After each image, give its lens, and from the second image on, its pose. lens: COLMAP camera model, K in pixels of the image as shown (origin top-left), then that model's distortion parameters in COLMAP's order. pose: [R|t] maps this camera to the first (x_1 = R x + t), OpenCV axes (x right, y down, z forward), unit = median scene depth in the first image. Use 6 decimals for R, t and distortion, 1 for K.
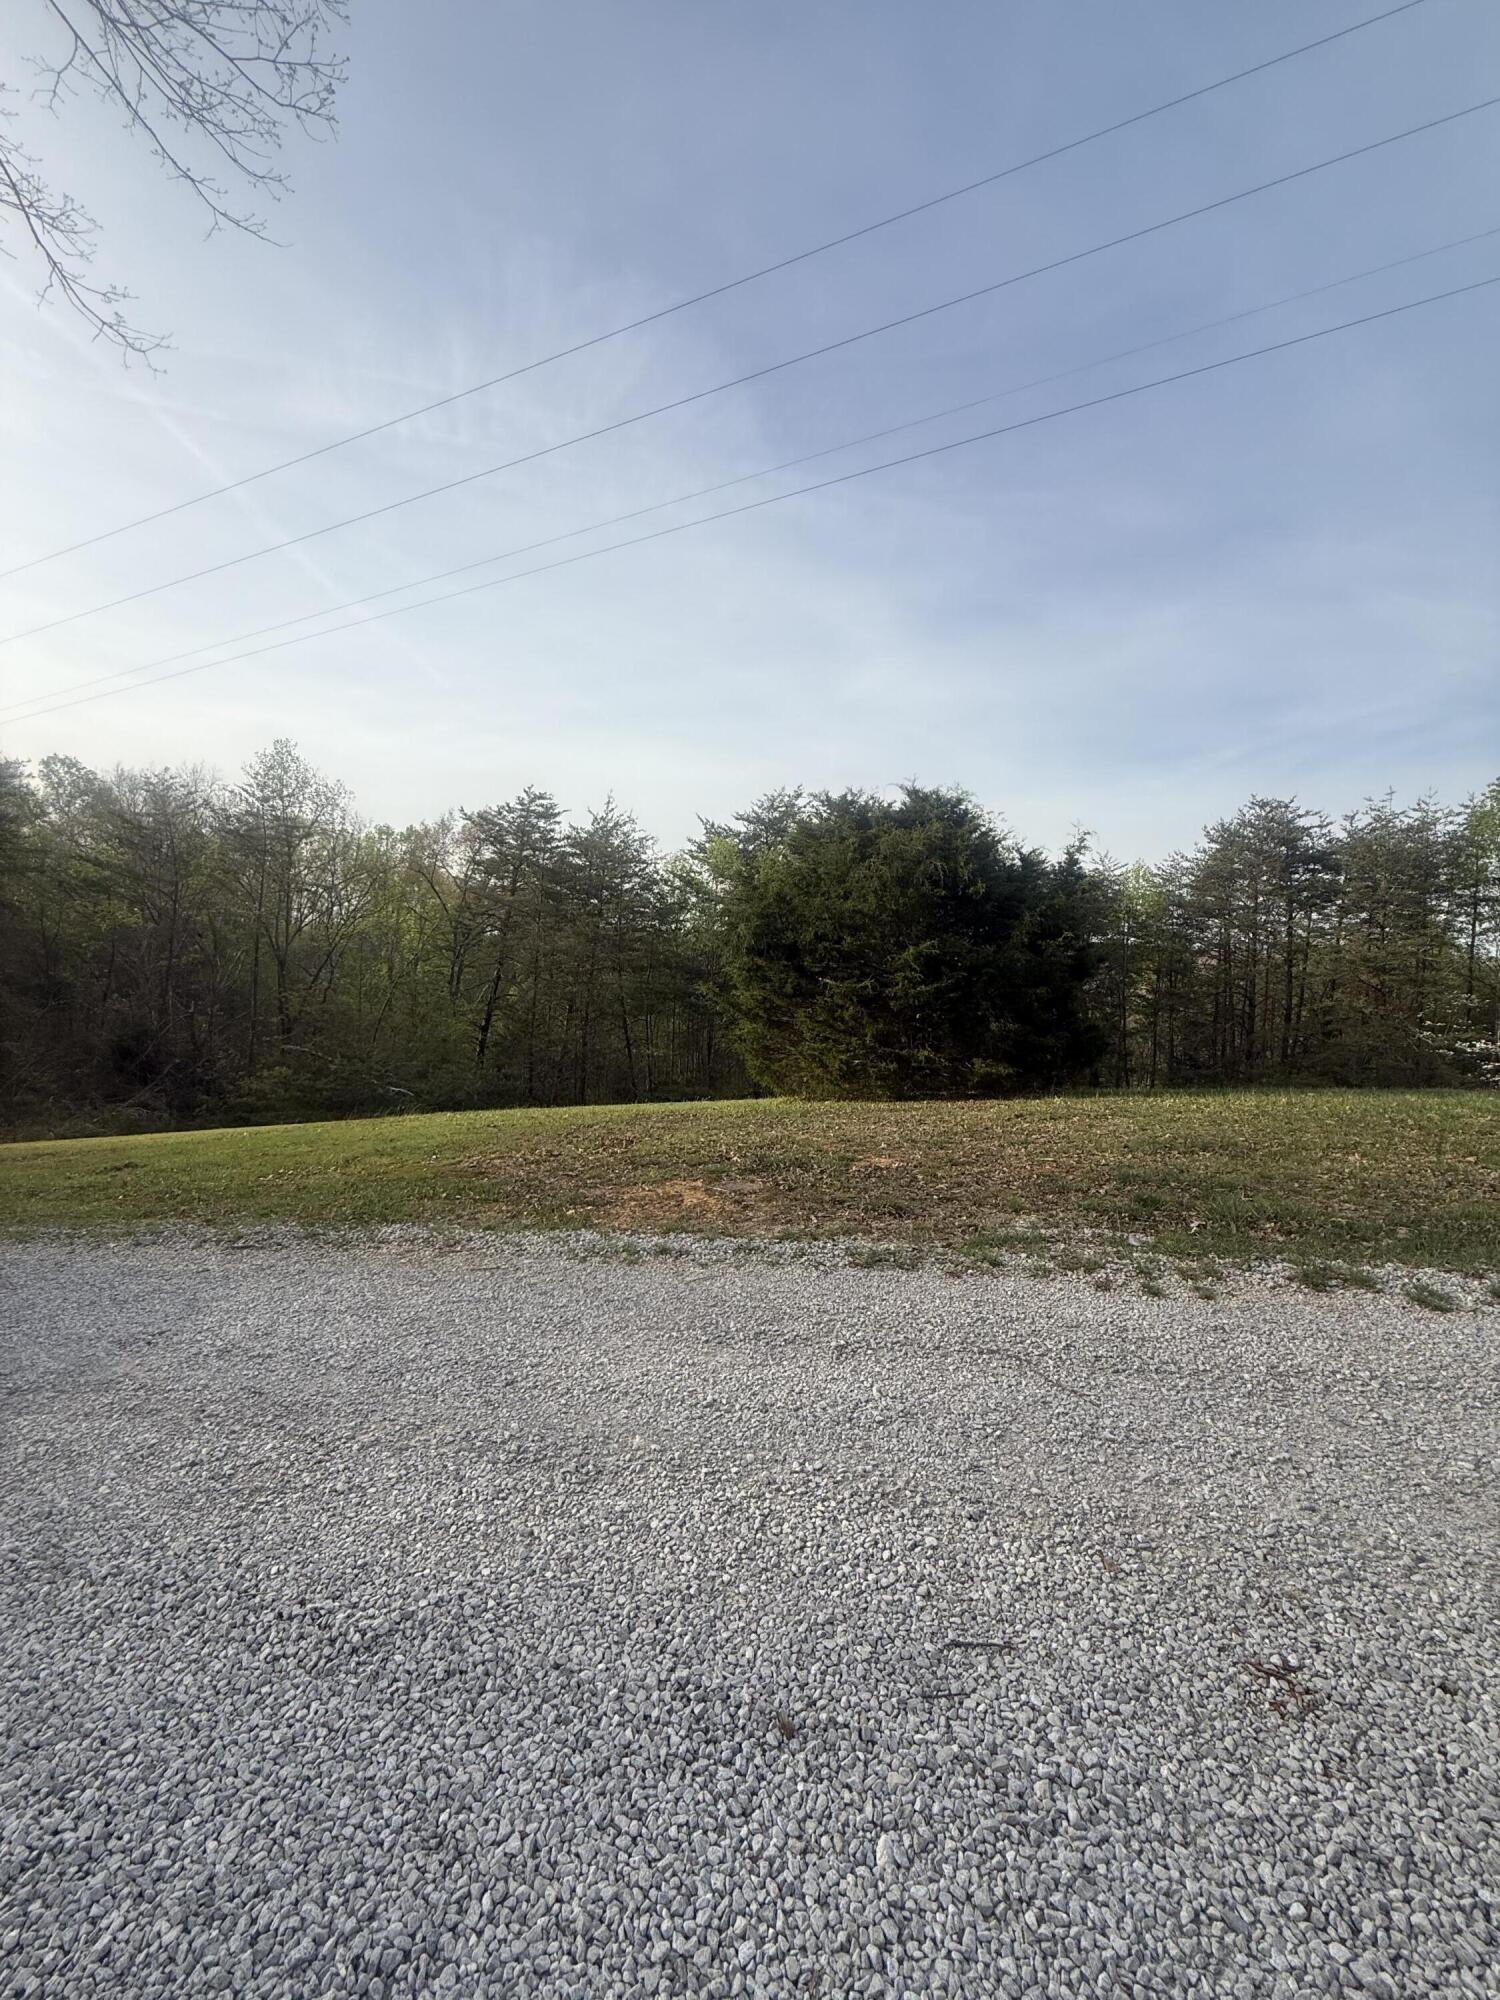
lens RADIAL K [[806.5, 0, 749.2], [0, 806.5, 1046.3], [0, 0, 1]] dist [0.000934, 0.000213]
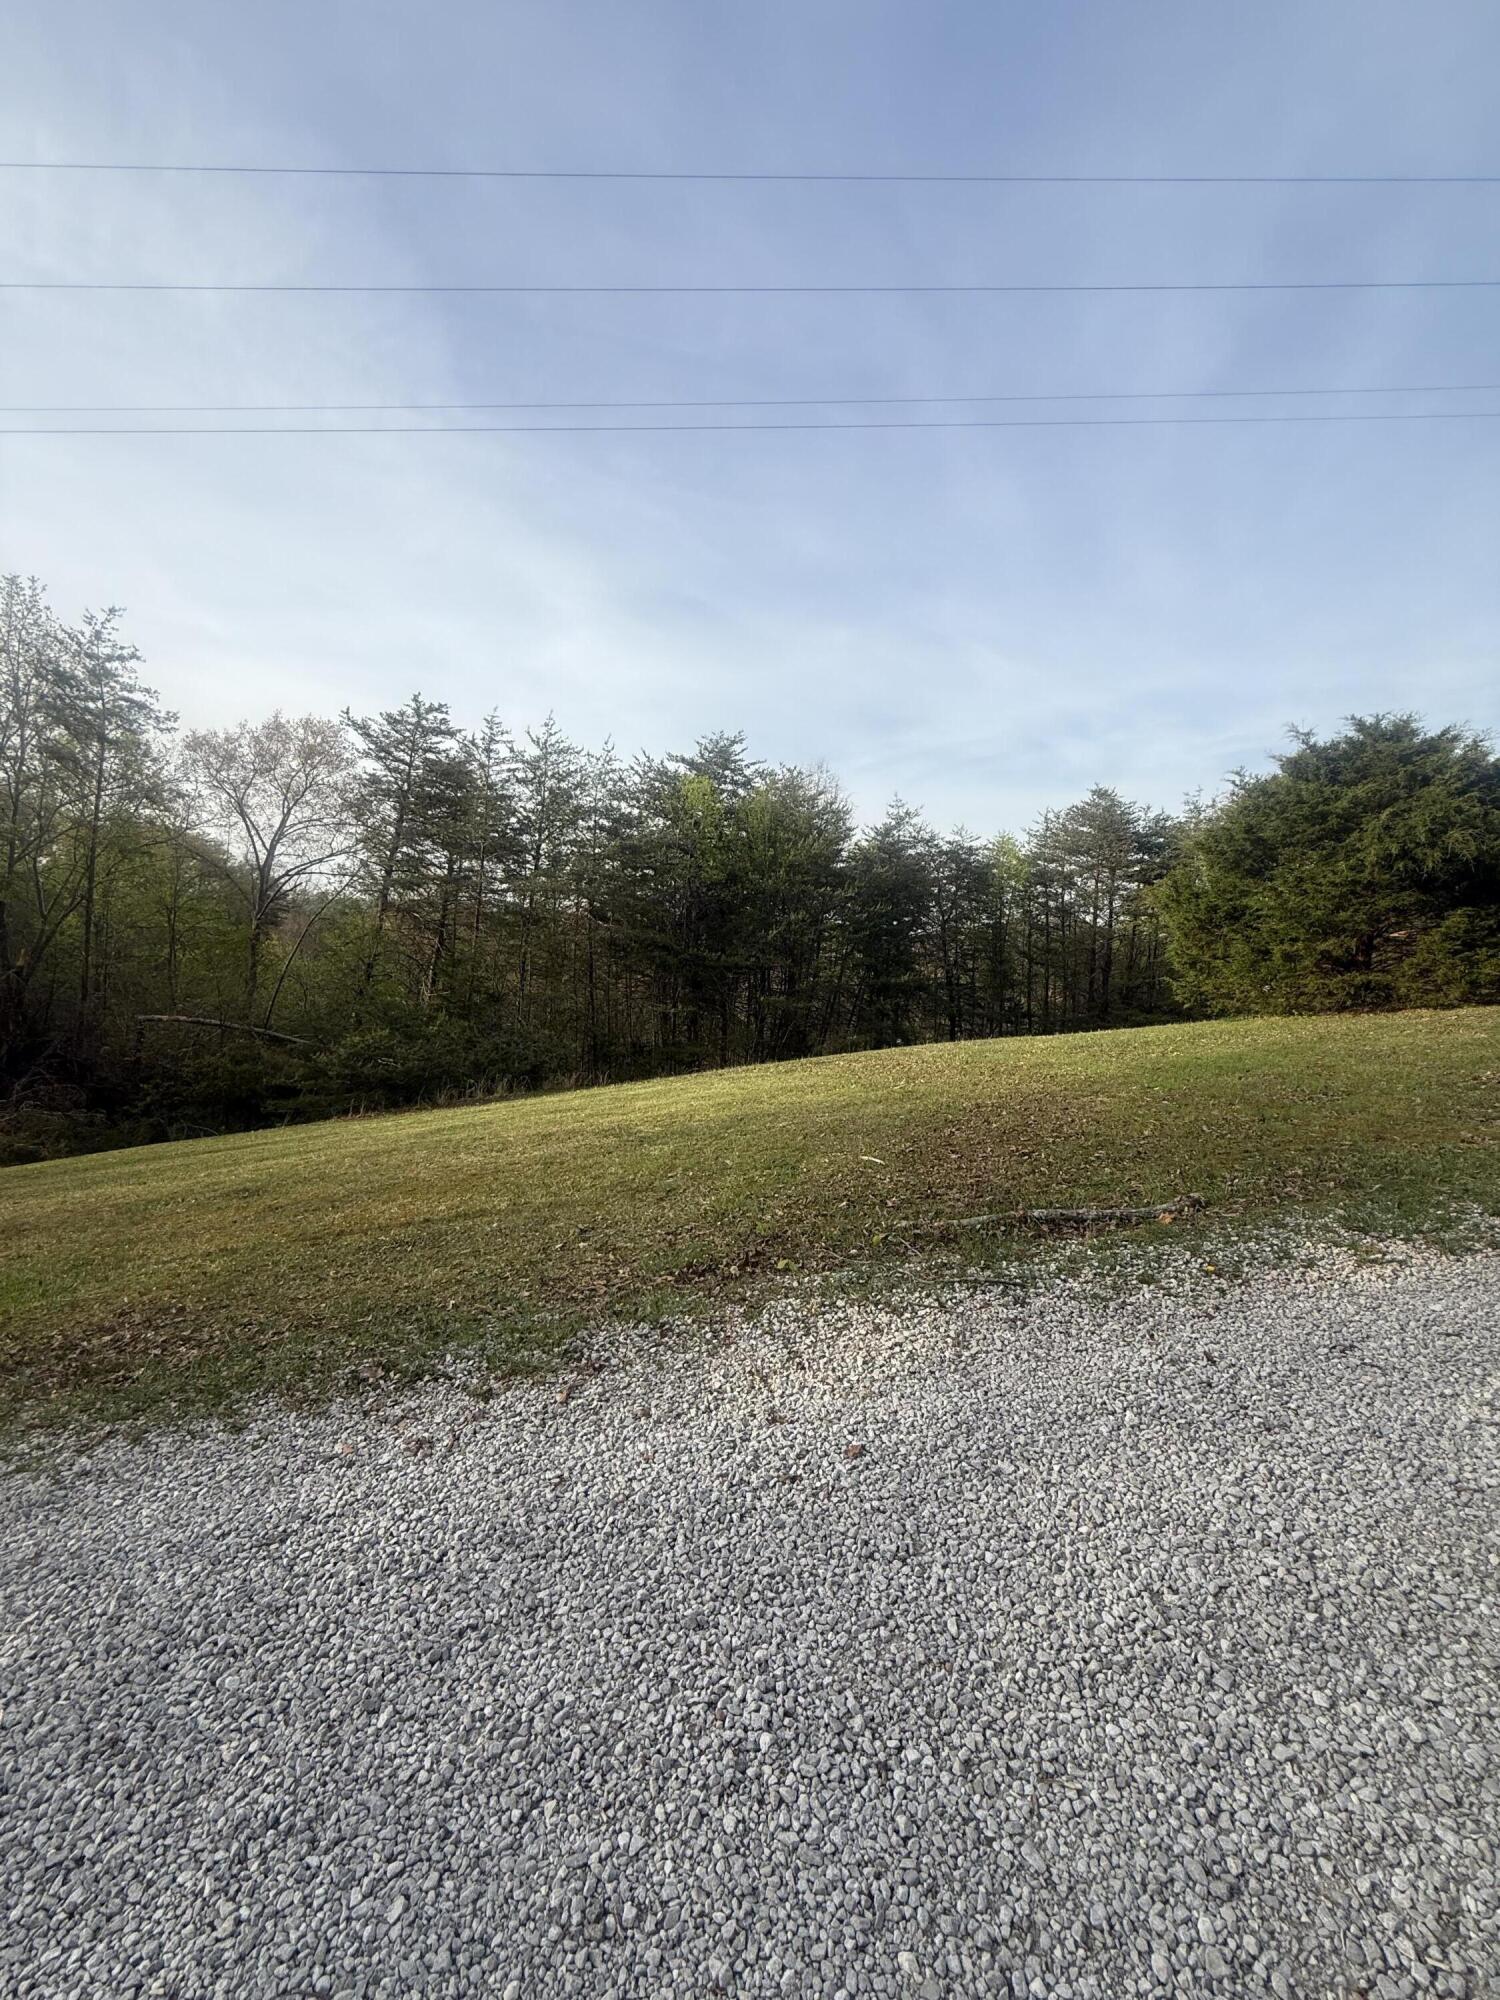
lens RADIAL K [[806.5, 0, 748.4], [0, 806.5, 996.2], [0, 0, 1]] dist [0.000934, 0.000213]
pose [[0.900693, -0.023085, 0.433842, -0.485670], [0.037977, 0.998948, -0.025689, 0.017121], [-0.432793, 0.039614, 0.900623, 0.194115]]
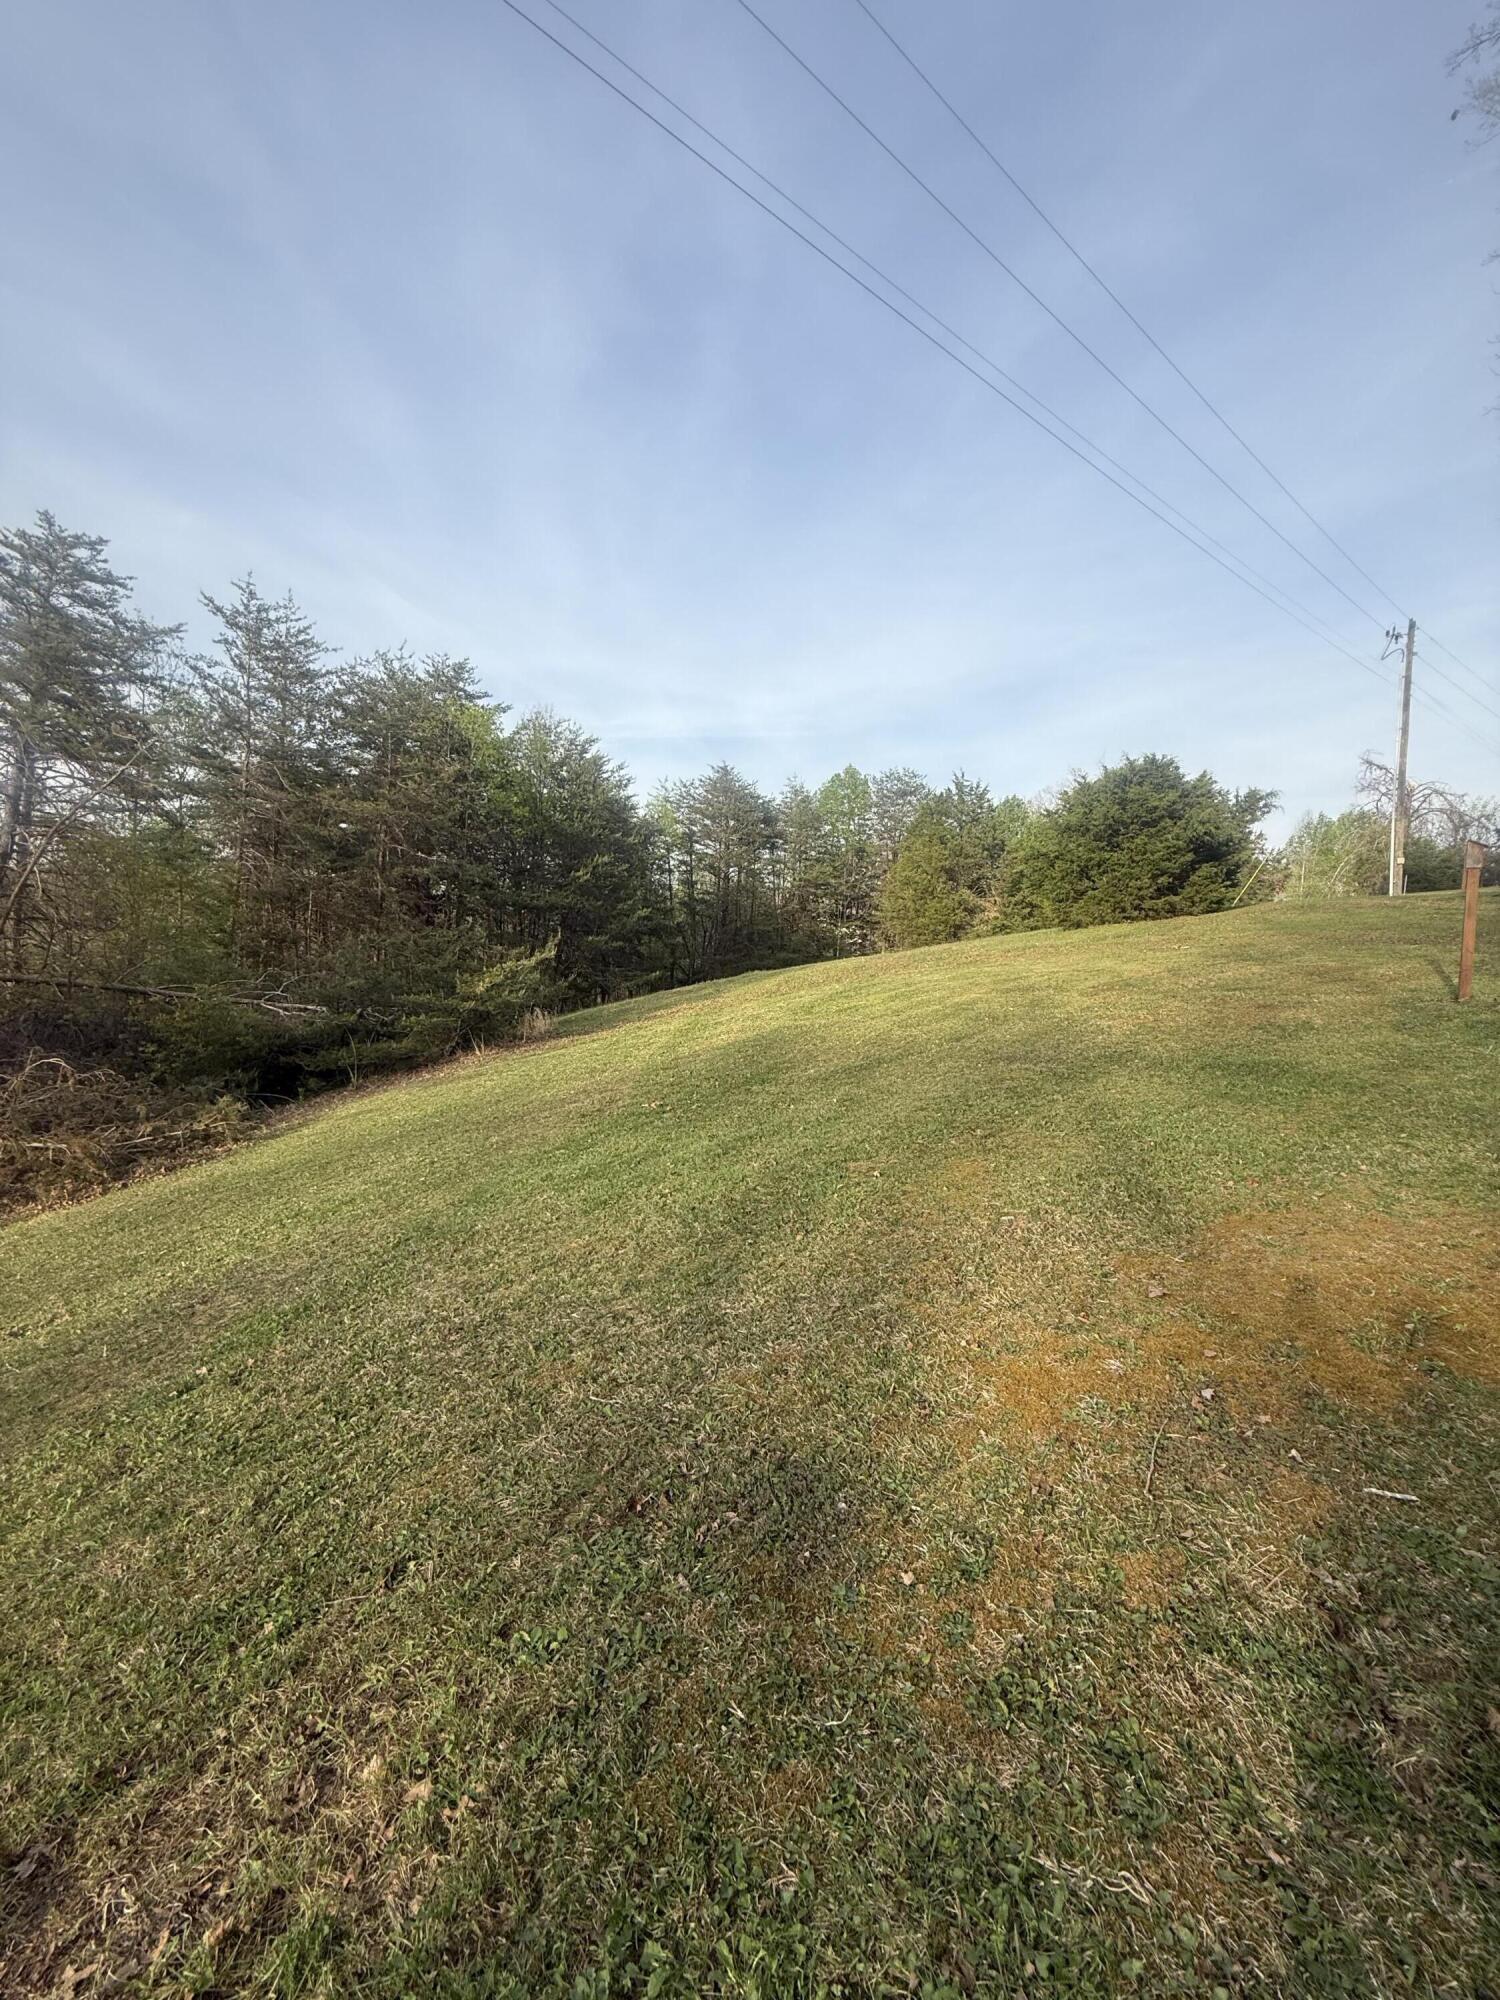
lens RADIAL K [[806.5, 0, 749.0], [0, 806.5, 1006.4], [0, 0, 1]] dist [0.000934, 0.000213]
pose [[0.420483, -0.097202, 0.902079, -0.999352], [0.077303, 0.994467, 0.071124, 0.026276], [-0.904001, 0.039827, 0.425671, 0.547018]]
